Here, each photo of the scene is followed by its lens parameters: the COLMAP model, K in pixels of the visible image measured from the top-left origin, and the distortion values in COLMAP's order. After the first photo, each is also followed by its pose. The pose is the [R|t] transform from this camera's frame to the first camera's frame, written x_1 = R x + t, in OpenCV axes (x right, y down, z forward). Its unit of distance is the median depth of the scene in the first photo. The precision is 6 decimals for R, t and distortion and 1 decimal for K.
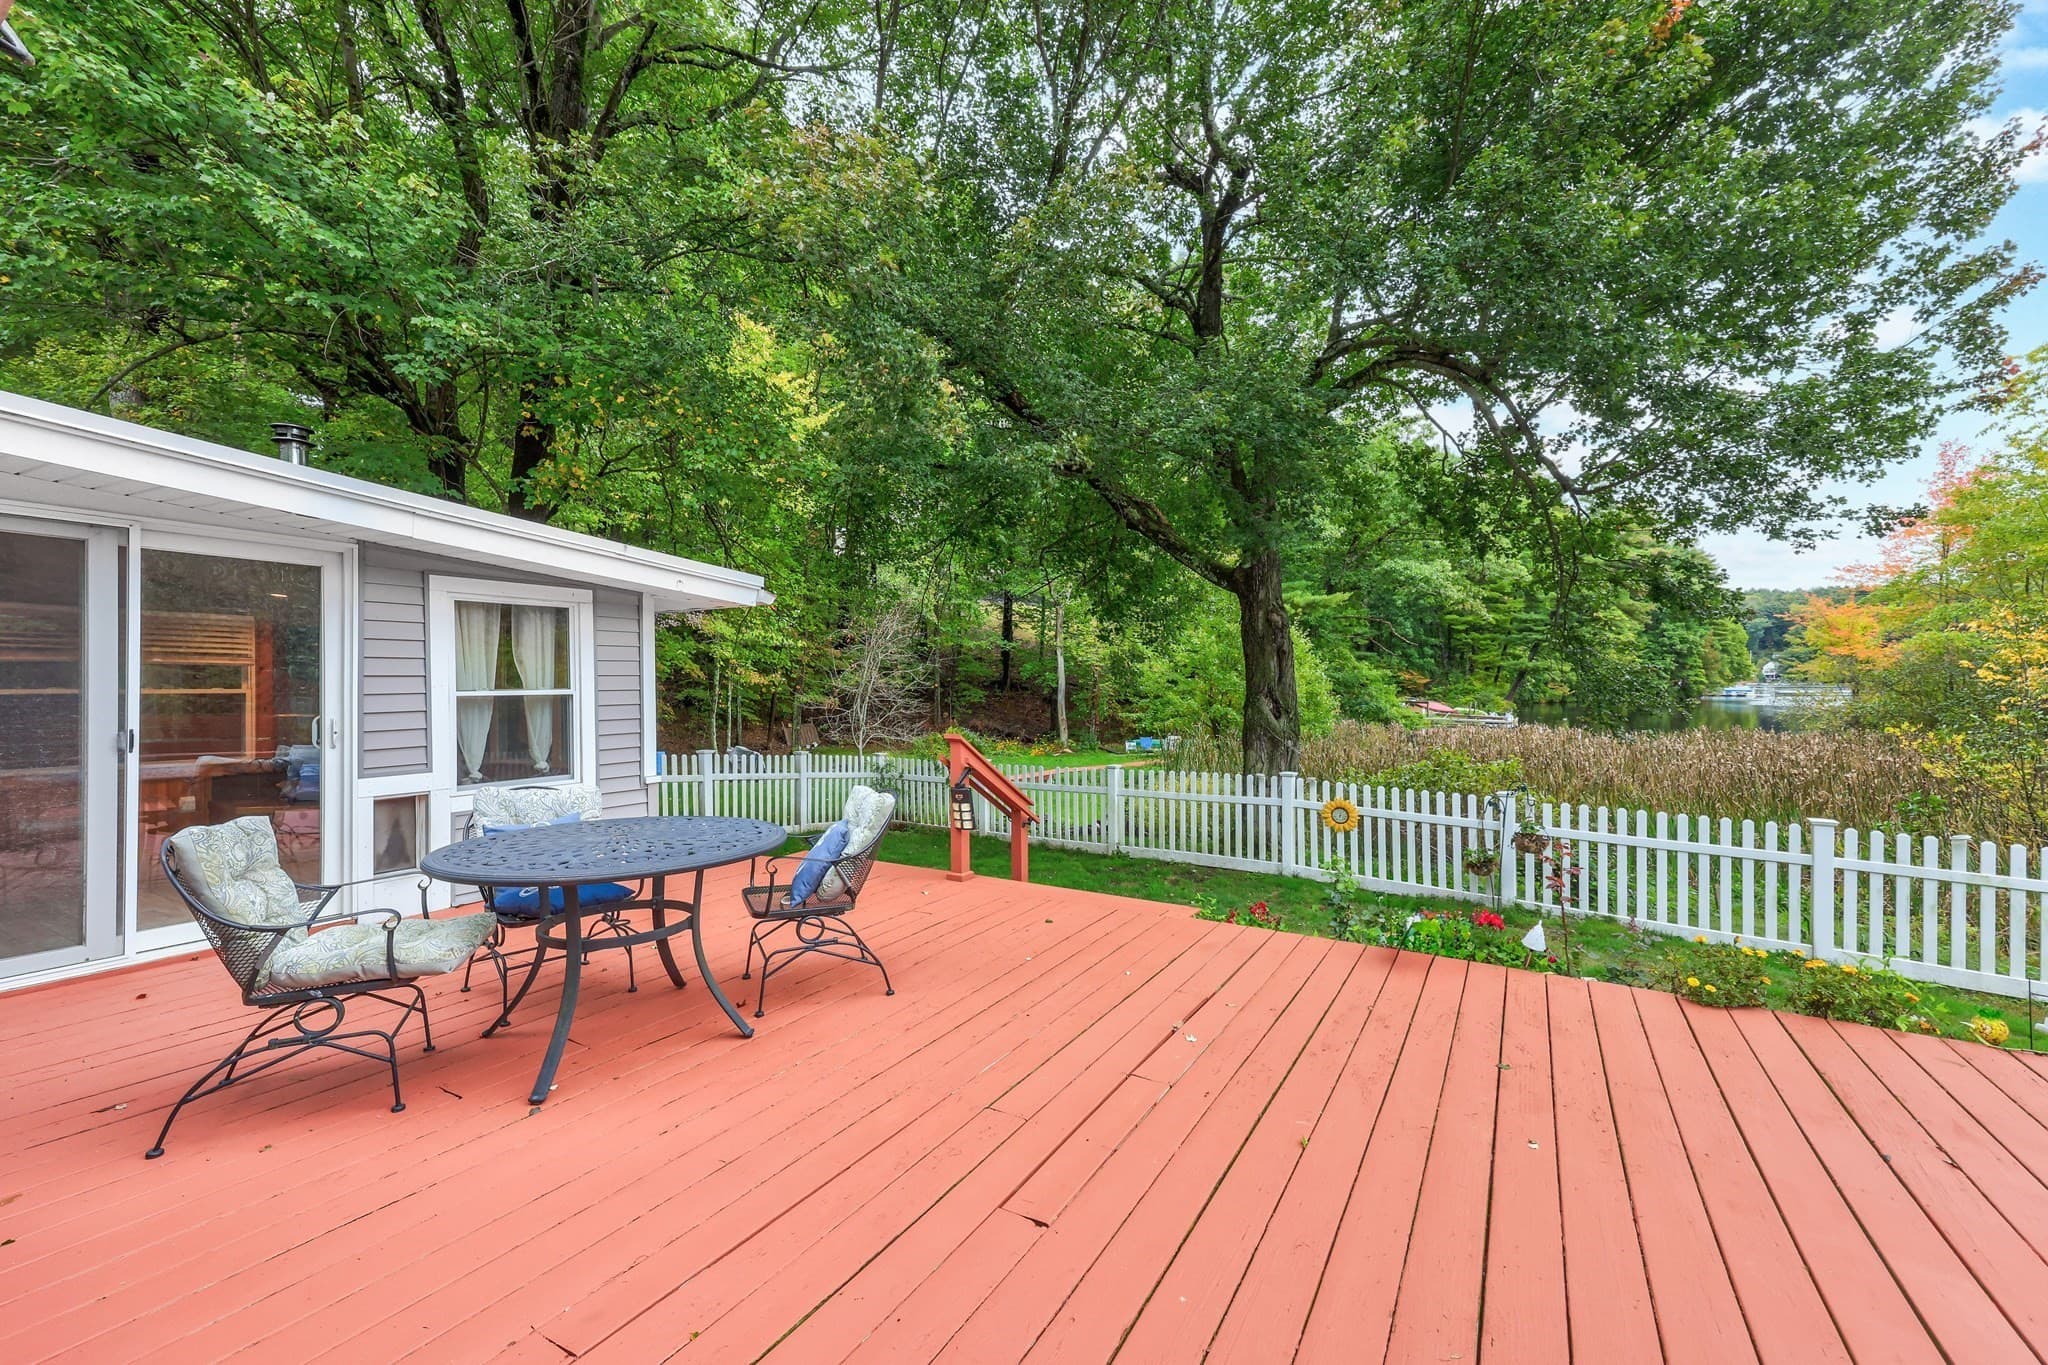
lens RADIAL K [[858.8, 0, 1007.3], [0, 858.8, 717.2], [0, 0, 1]] dist [0.018131, -0.000016]
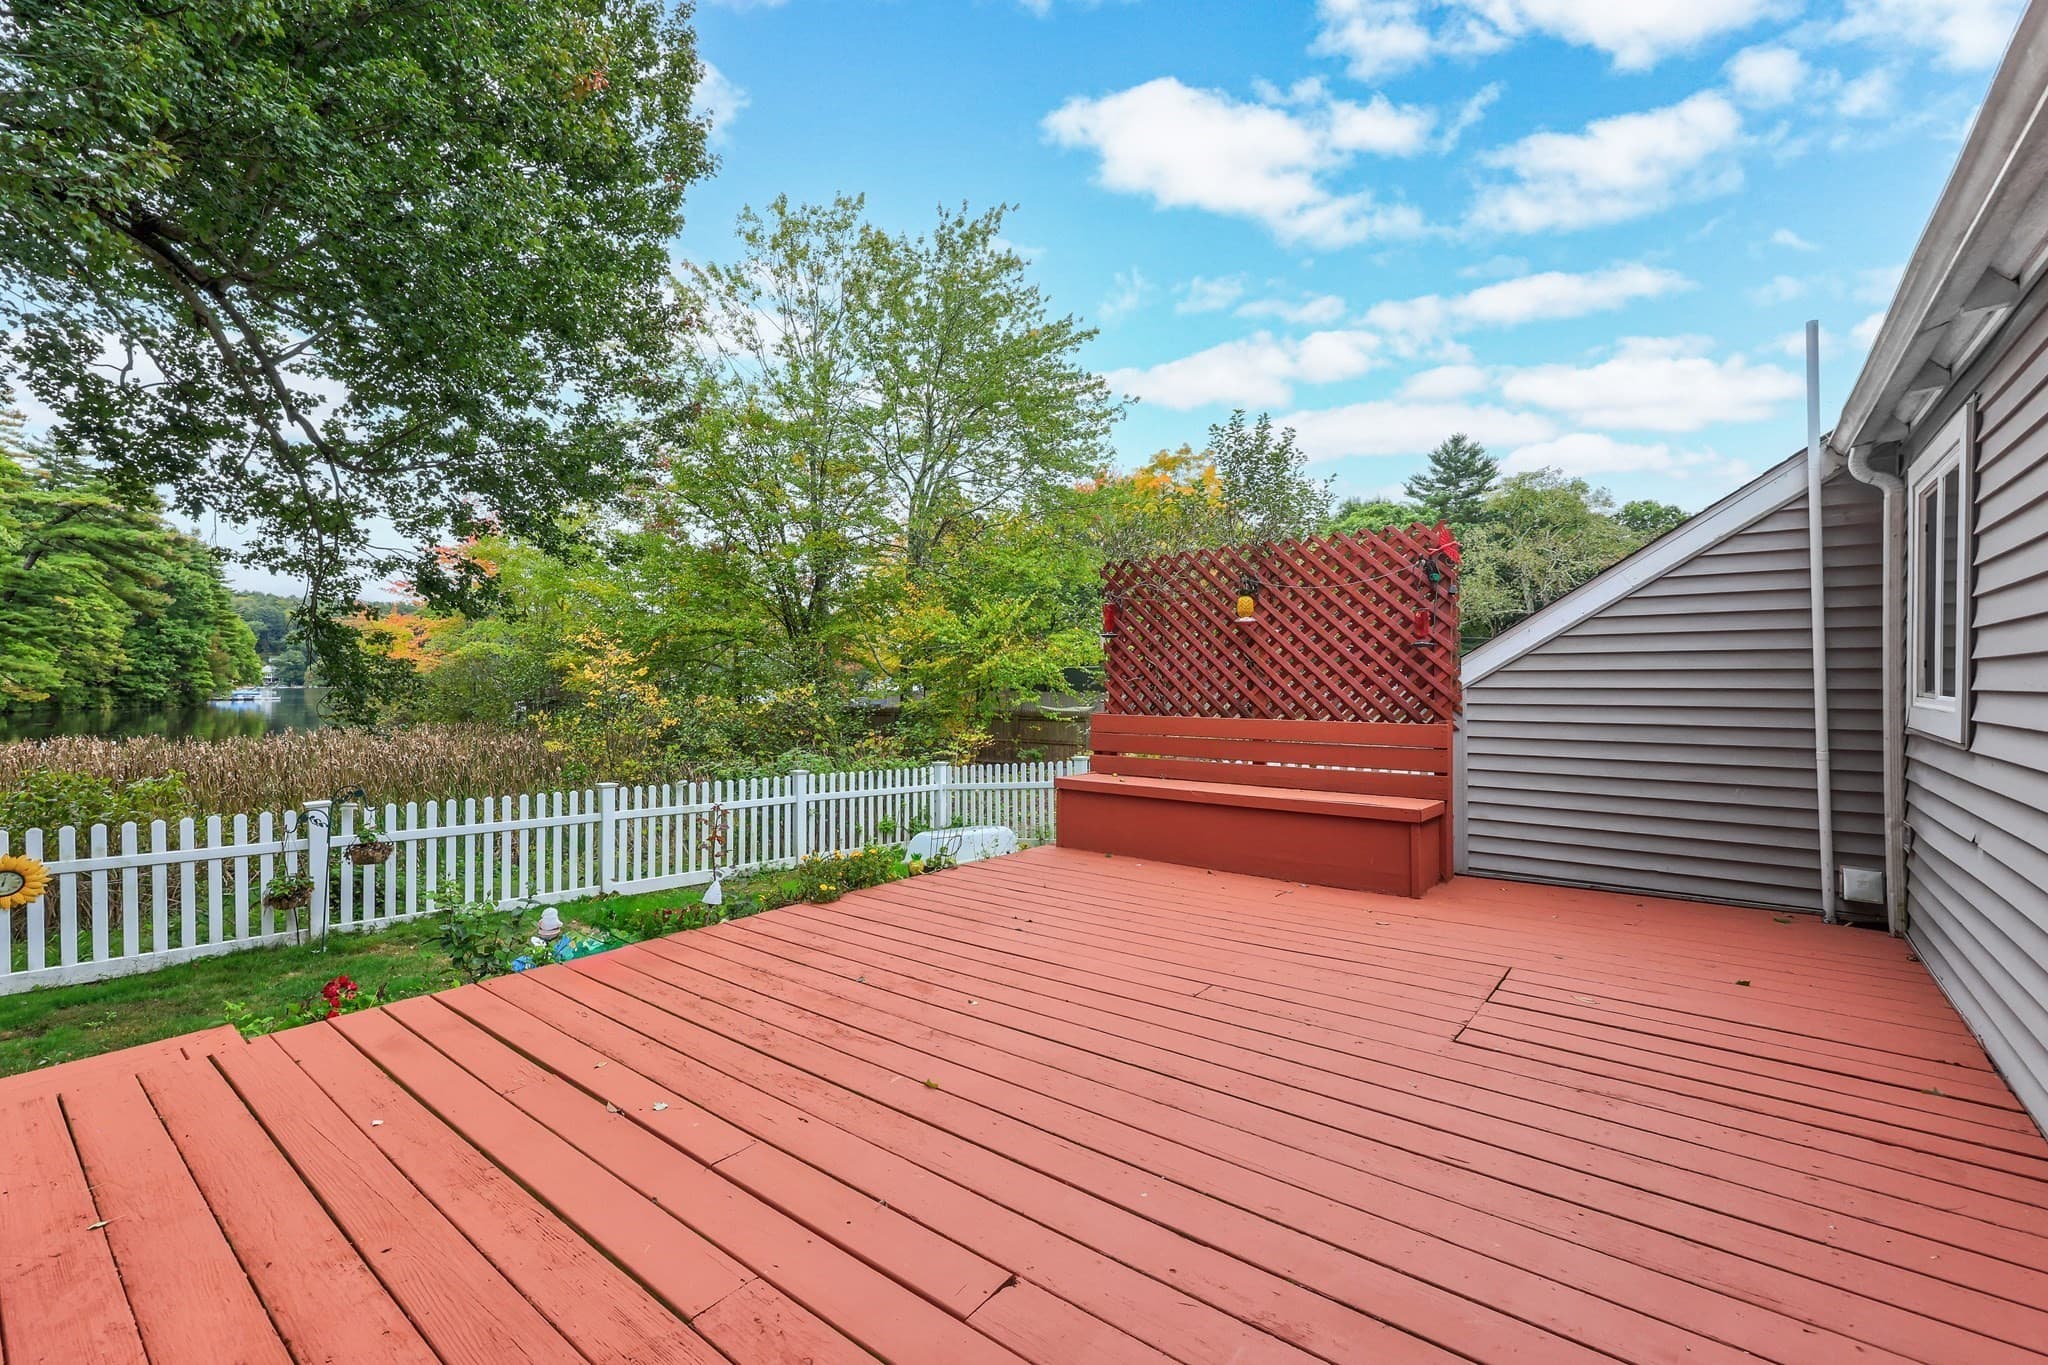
lens RADIAL K [[858.9, 0, 1024.1], [0, 858.9, 692.9], [0, 0, 1]] dist [0.023457, 0.000028]
pose [[0.123407, -0.011531, 0.992289, -0.067090], [0.044471, 0.998992, 0.006078, 0.001995], [-0.991359, 0.043378, 0.123796, 0.074719]]
